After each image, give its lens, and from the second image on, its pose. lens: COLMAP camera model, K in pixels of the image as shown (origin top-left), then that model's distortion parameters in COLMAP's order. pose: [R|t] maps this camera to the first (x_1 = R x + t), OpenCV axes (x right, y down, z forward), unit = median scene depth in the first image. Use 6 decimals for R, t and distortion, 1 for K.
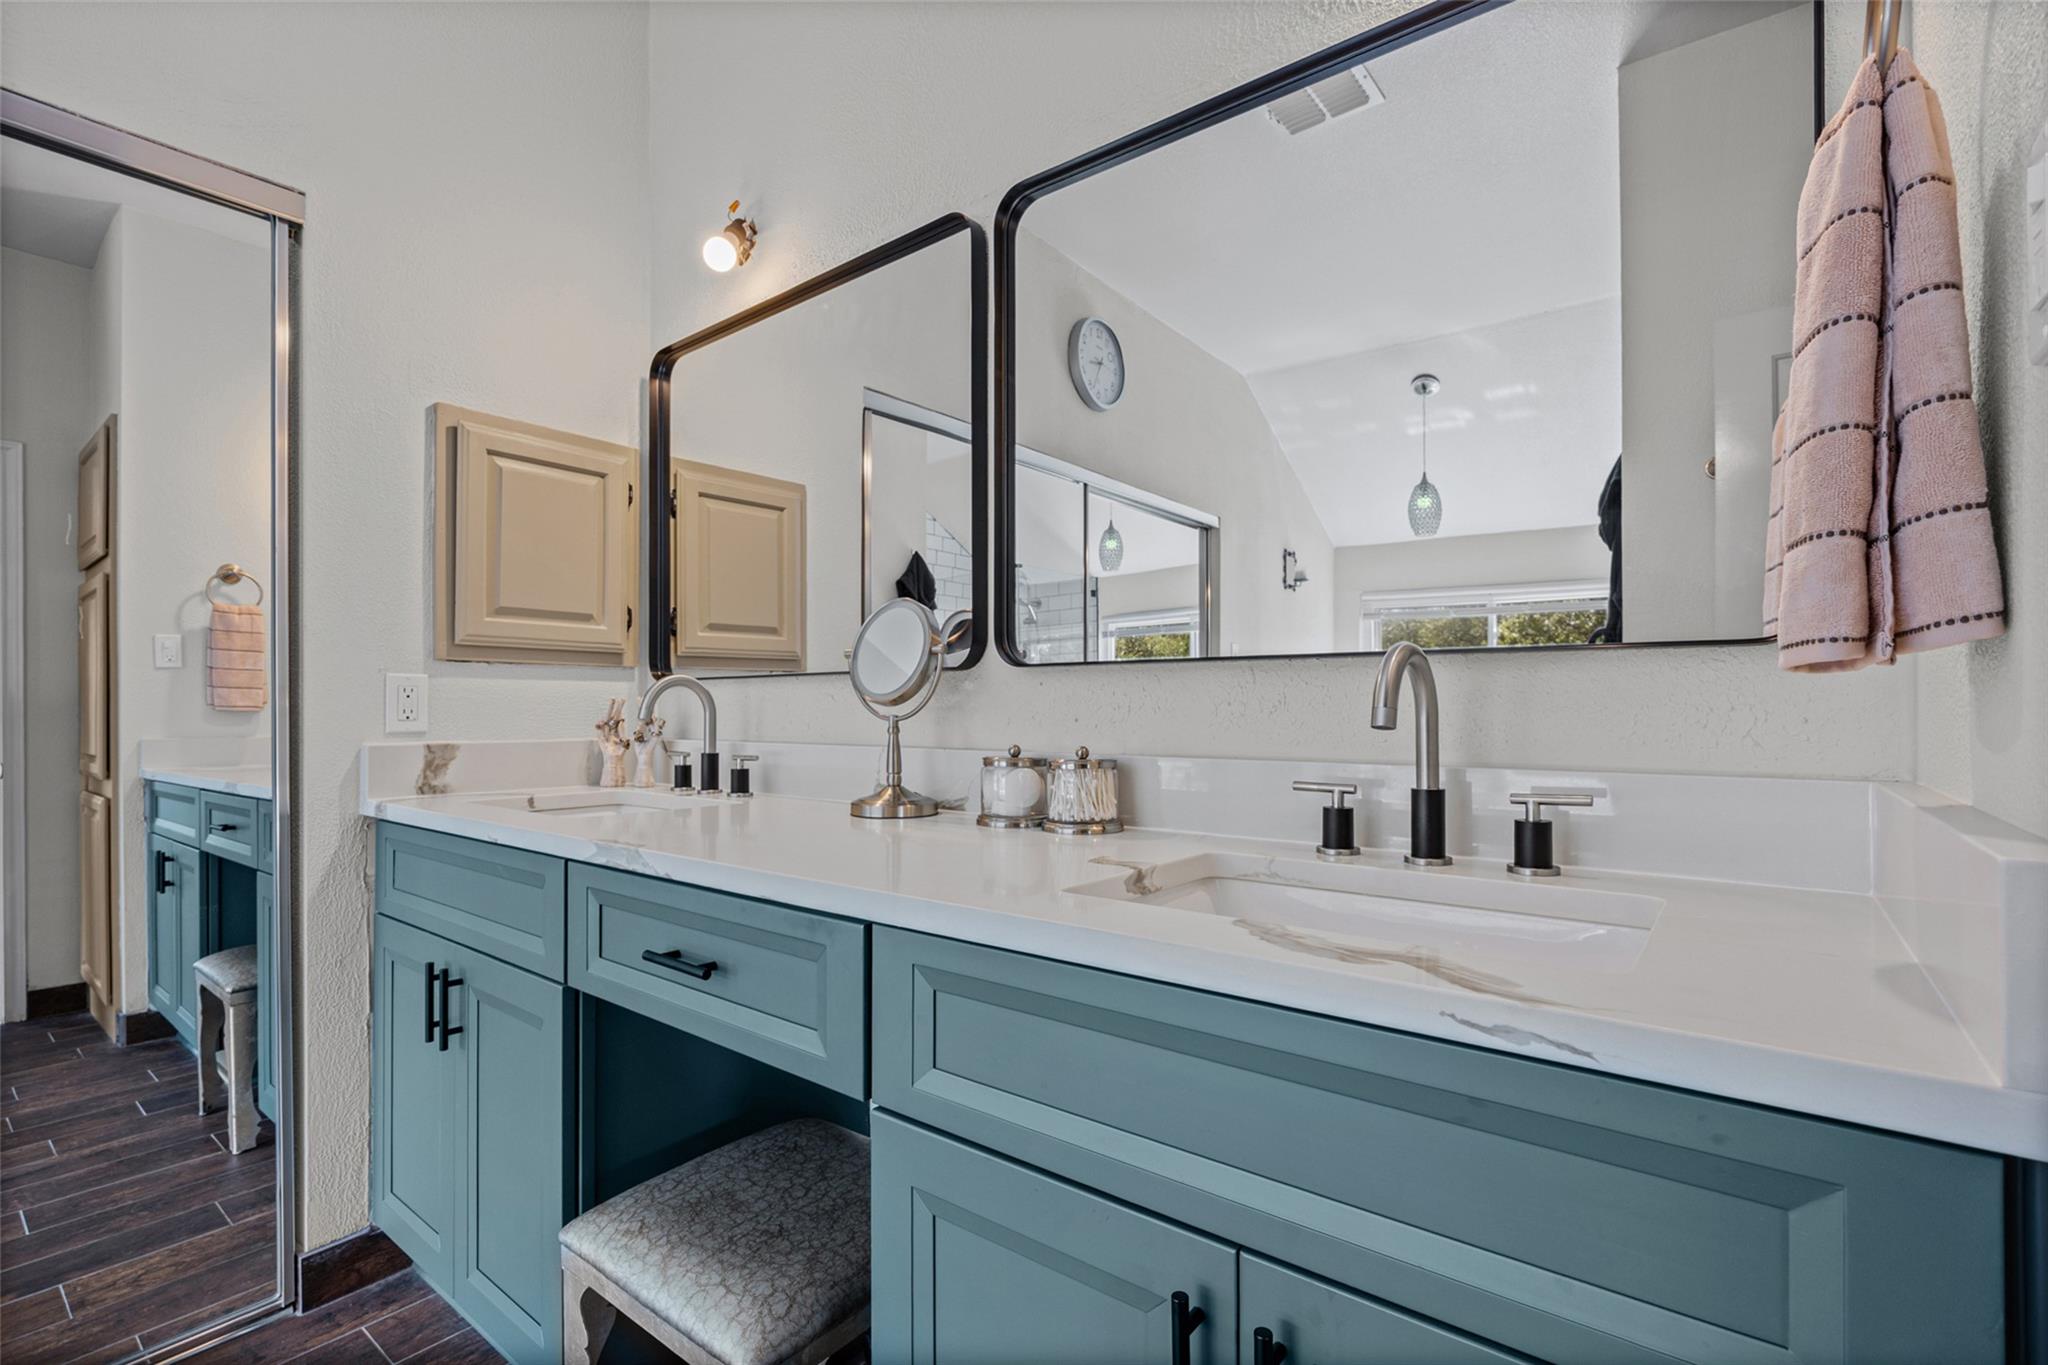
lens RADIAL K [[932.0, 0, 1022.6], [0, 932.0, 713.4], [0, 0, 1]] dist [-0.048075, 0.024928]
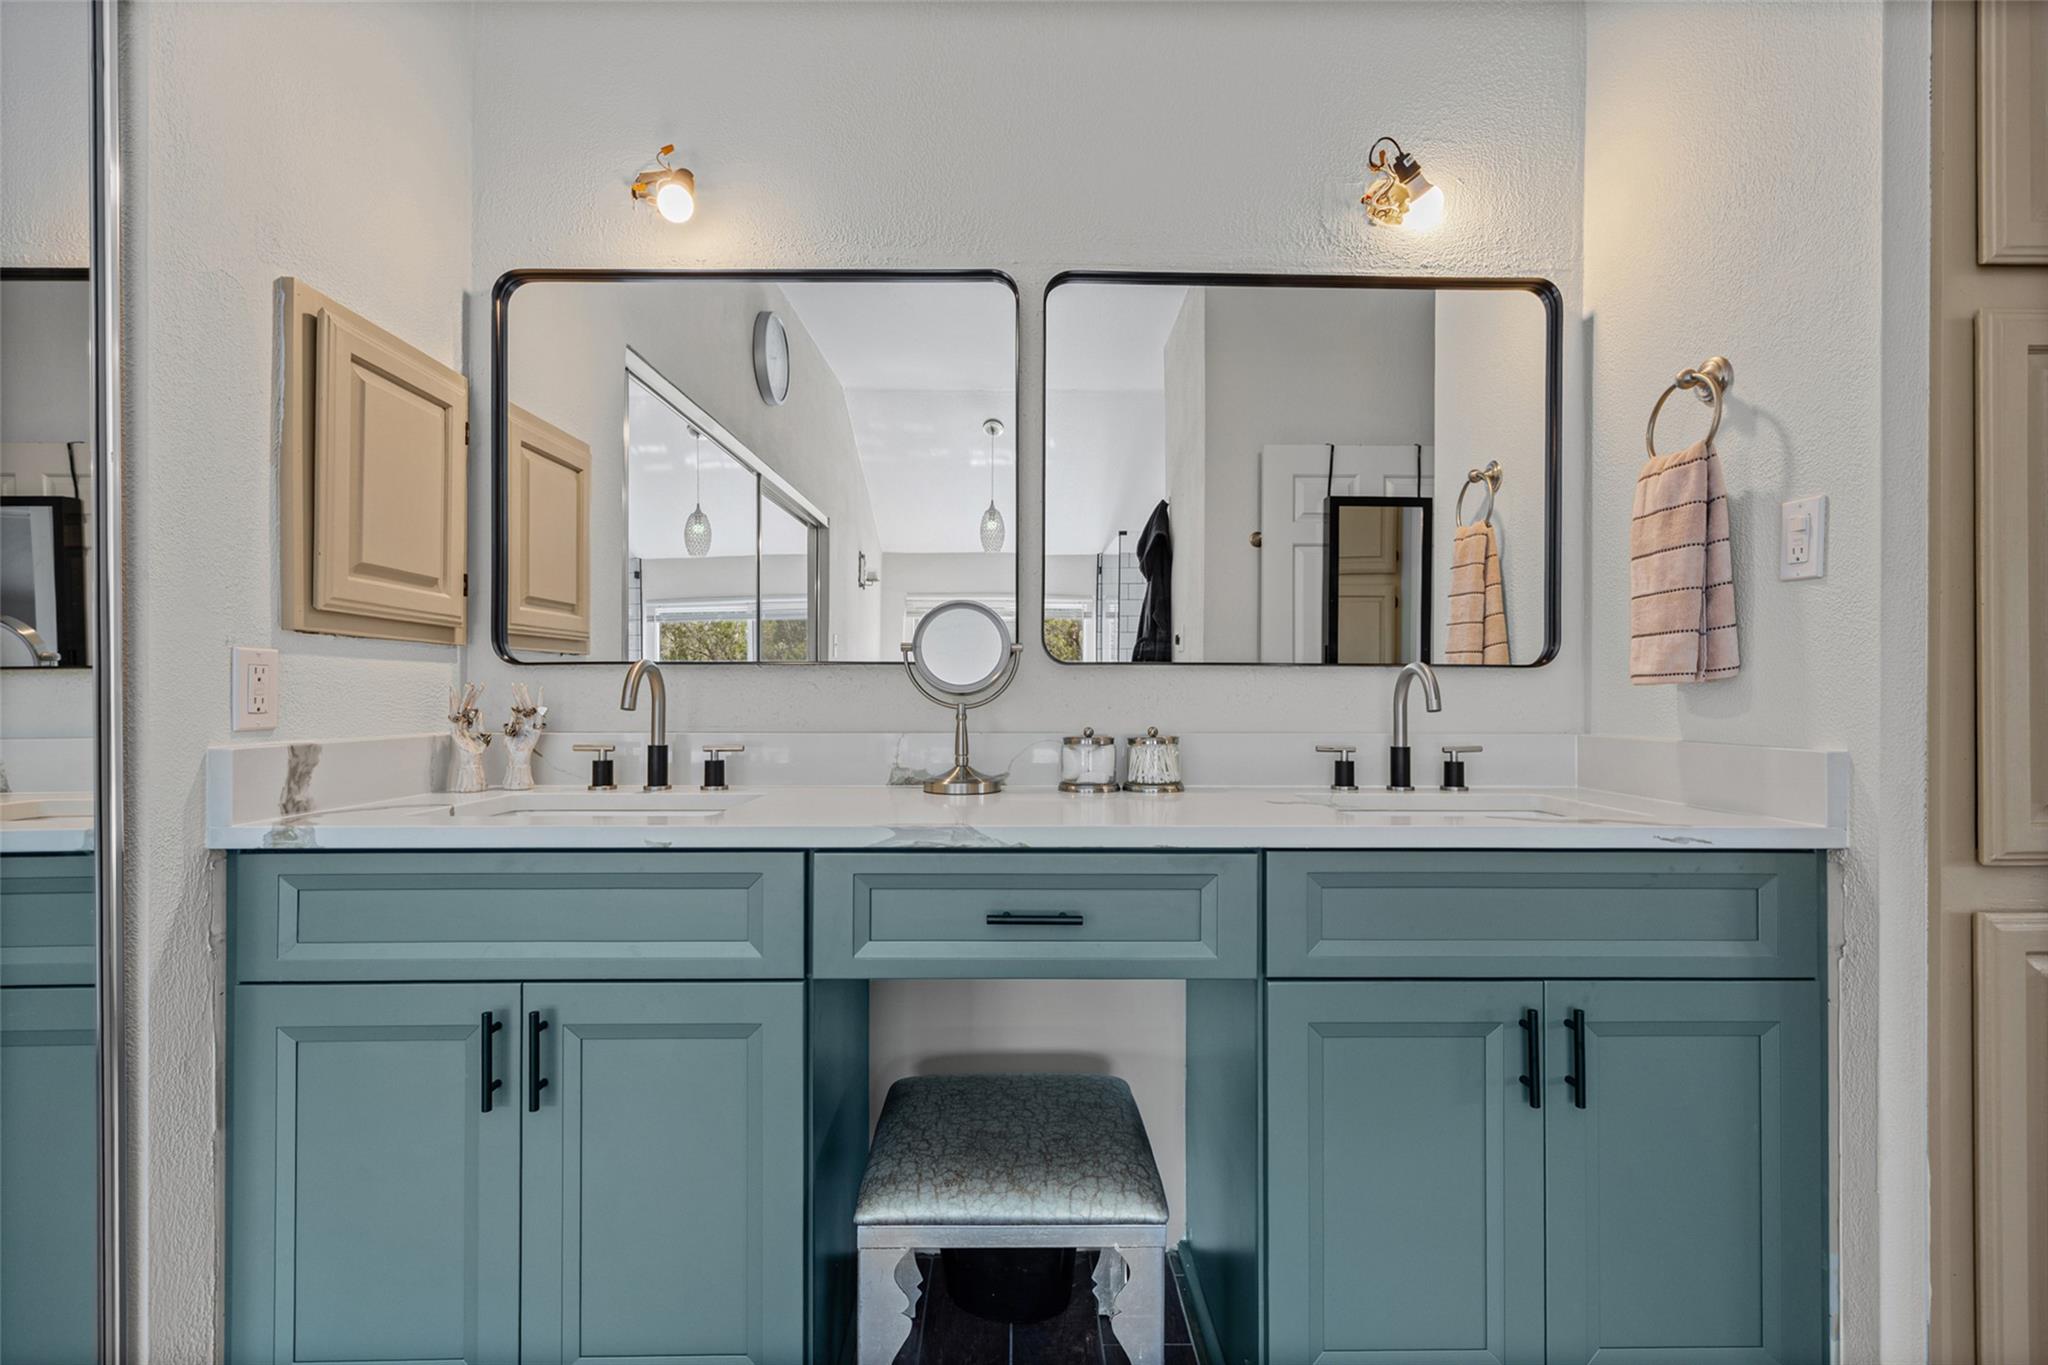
lens RADIAL K [[932.0, 0, 1022.6], [0, 932.0, 713.4], [0, 0, 1]] dist [-0.048075, 0.024928]
pose [[0.776928, -0.009638, 0.629516, -0.644521], [0.000906, 0.999899, 0.014191, -0.001576], [-0.629589, -0.010455, 0.776858, 0.064641]]
